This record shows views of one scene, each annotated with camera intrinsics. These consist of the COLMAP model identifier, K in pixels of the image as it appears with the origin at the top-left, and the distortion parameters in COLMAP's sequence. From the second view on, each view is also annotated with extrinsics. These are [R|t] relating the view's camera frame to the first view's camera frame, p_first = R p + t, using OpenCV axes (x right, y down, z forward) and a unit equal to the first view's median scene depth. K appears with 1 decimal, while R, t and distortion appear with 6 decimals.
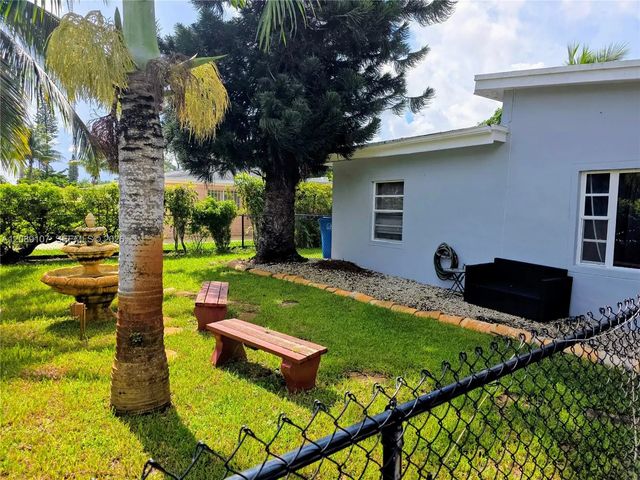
lens RADIAL K [[419.6, 0, 325.7], [0, 419.6, 238.8], [0, 0, 1]] dist [0.119792, -0.138251]
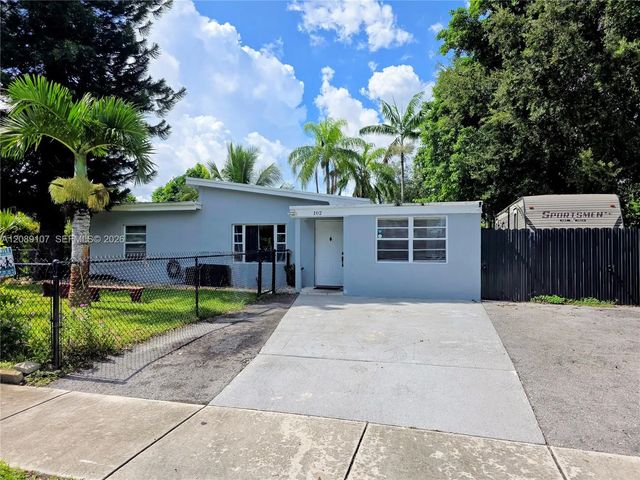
lens RADIAL K [[421.9, 0, 321.8], [0, 421.9, 244.1], [0, 0, 1]] dist [0.075536, -0.064838]
pose [[0.774560, -0.006444, 0.632468, -0.509852], [0.060591, 0.996105, -0.064055, 0.134494], [-0.629592, 0.087937, 0.771933, -1.118481]]
